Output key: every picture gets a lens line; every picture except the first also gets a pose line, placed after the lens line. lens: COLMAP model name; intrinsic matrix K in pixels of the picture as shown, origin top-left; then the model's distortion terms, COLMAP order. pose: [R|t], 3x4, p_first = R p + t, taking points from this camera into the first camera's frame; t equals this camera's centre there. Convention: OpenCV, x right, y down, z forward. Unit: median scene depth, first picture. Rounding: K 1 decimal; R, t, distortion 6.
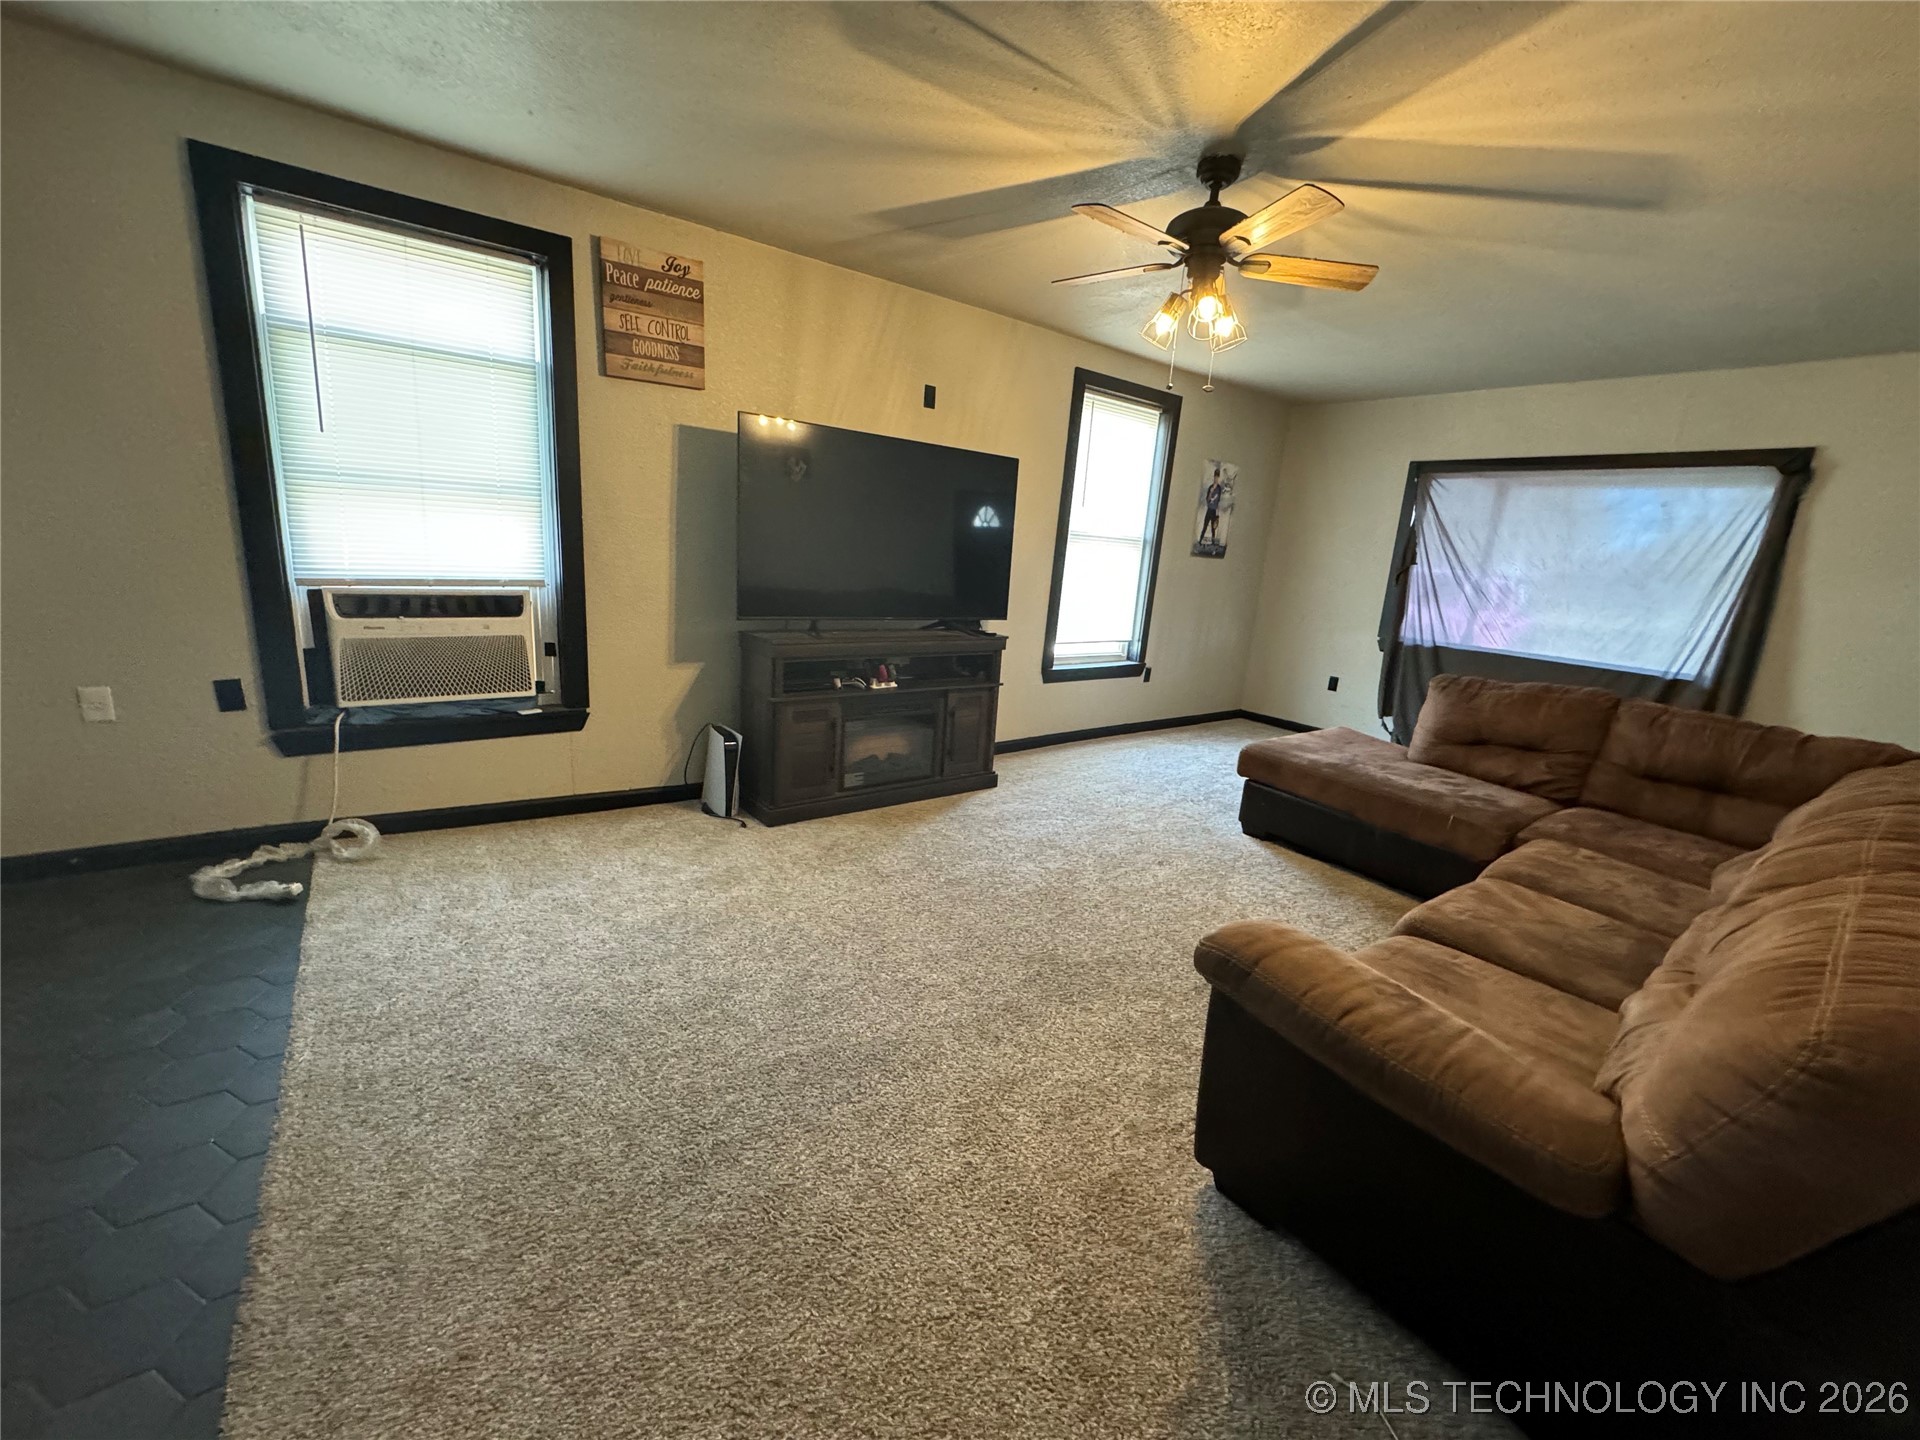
lens RADIAL K [[764.9, 0, 960.9], [0, 764.9, 713.7], [0, 0, 1]] dist [-0.000309, 0.000478]
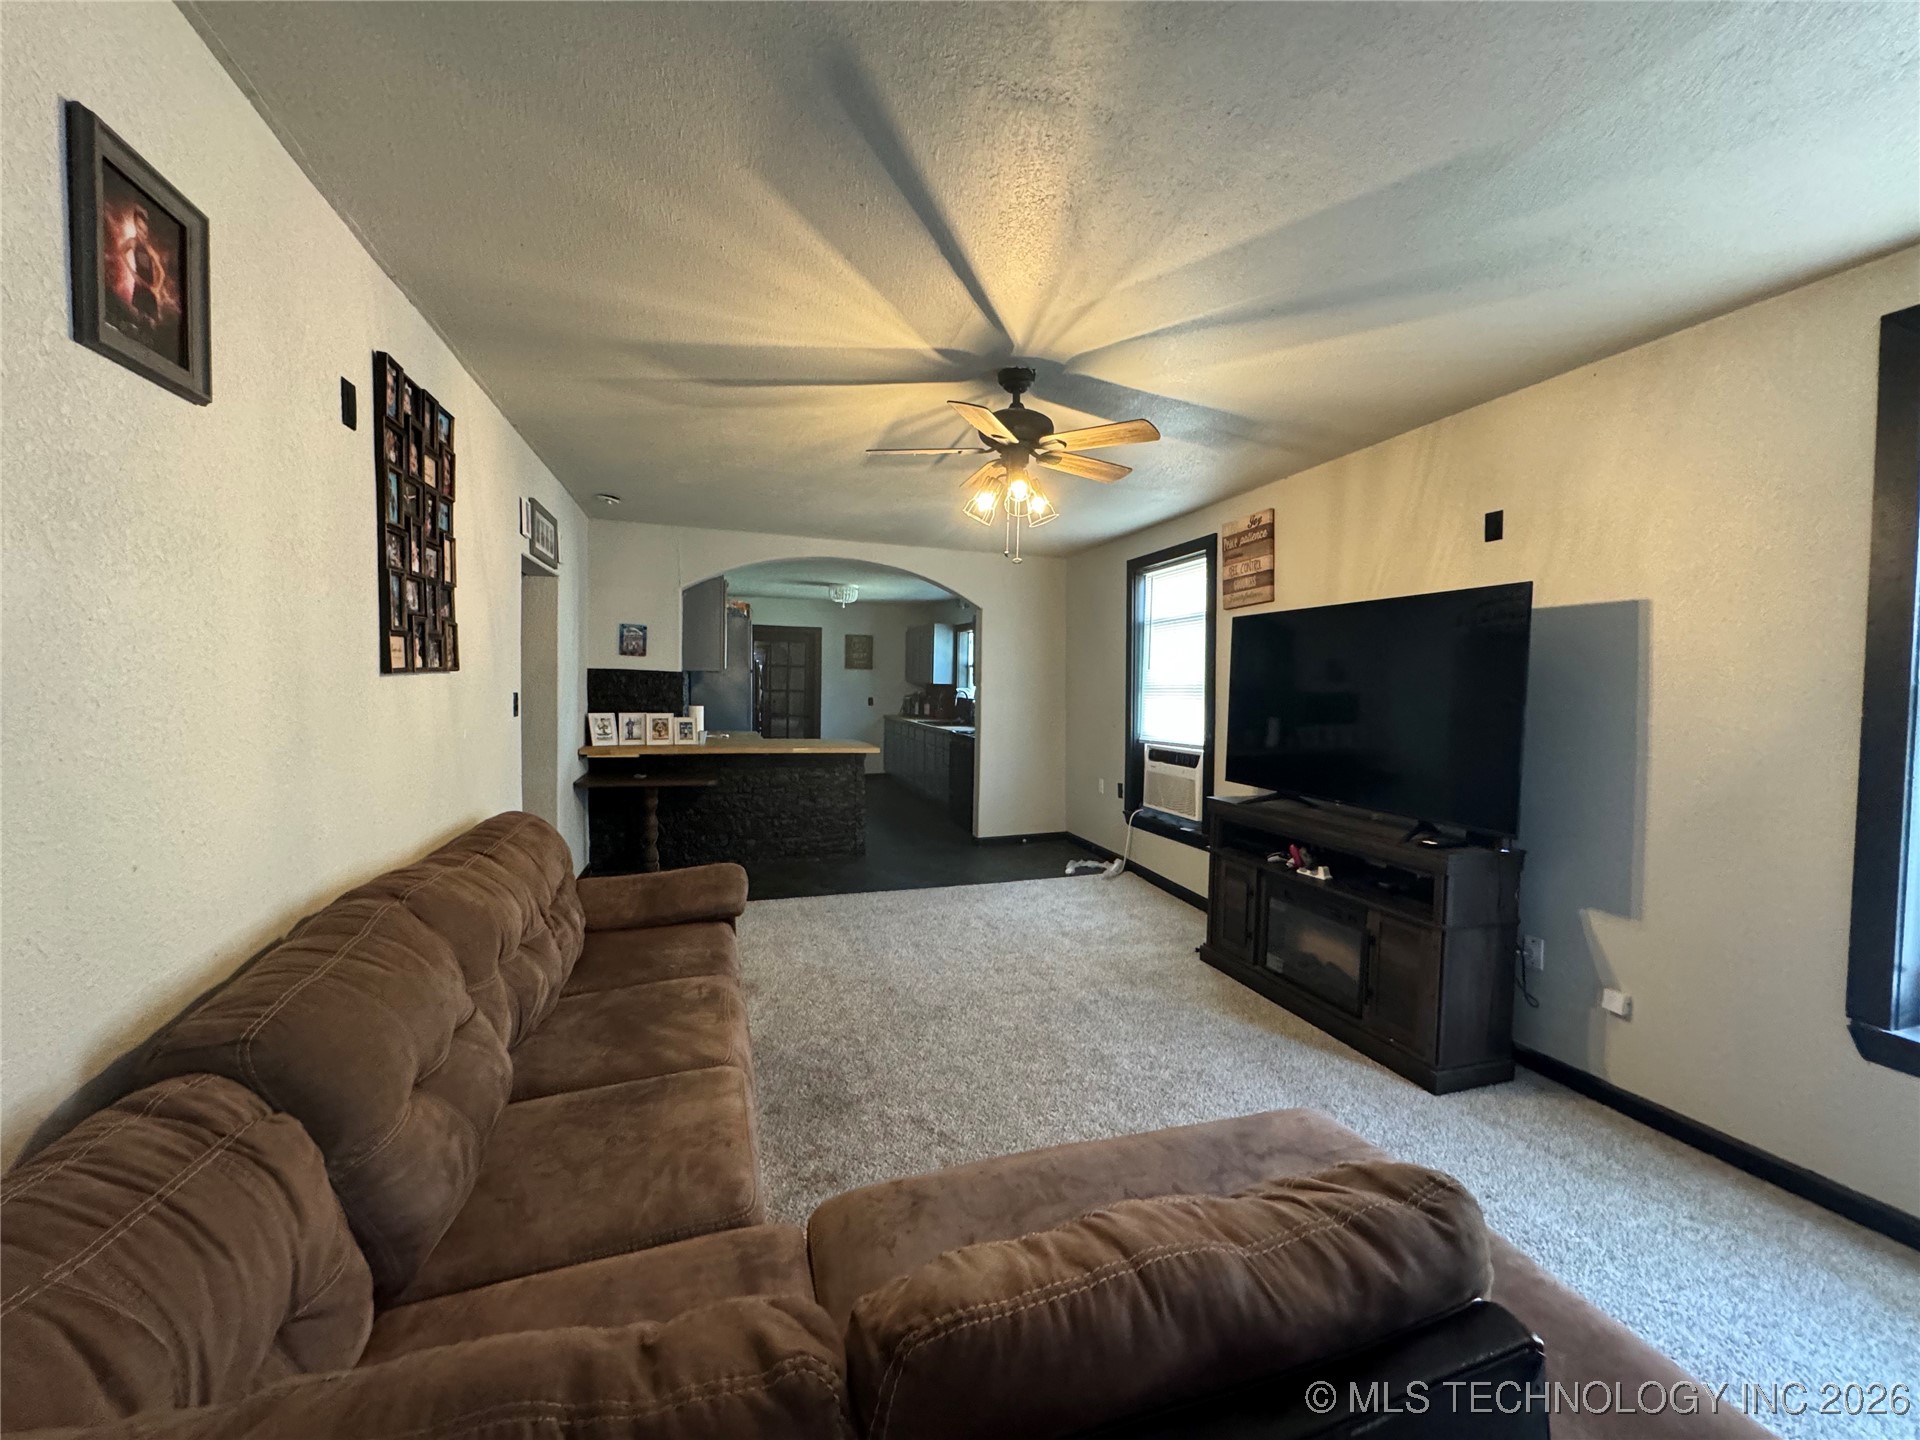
lens RADIAL K [[764.9, 0, 965.5], [0, 764.9, 716.8], [0, 0, 1]] dist [-0.000309, 0.000478]
pose [[-0.335044, -0.031096, -0.941689, 1.073079], [-0.237257, 0.970034, 0.052382, -0.202438], [0.911841, 0.240973, -0.332382, 1.082229]]
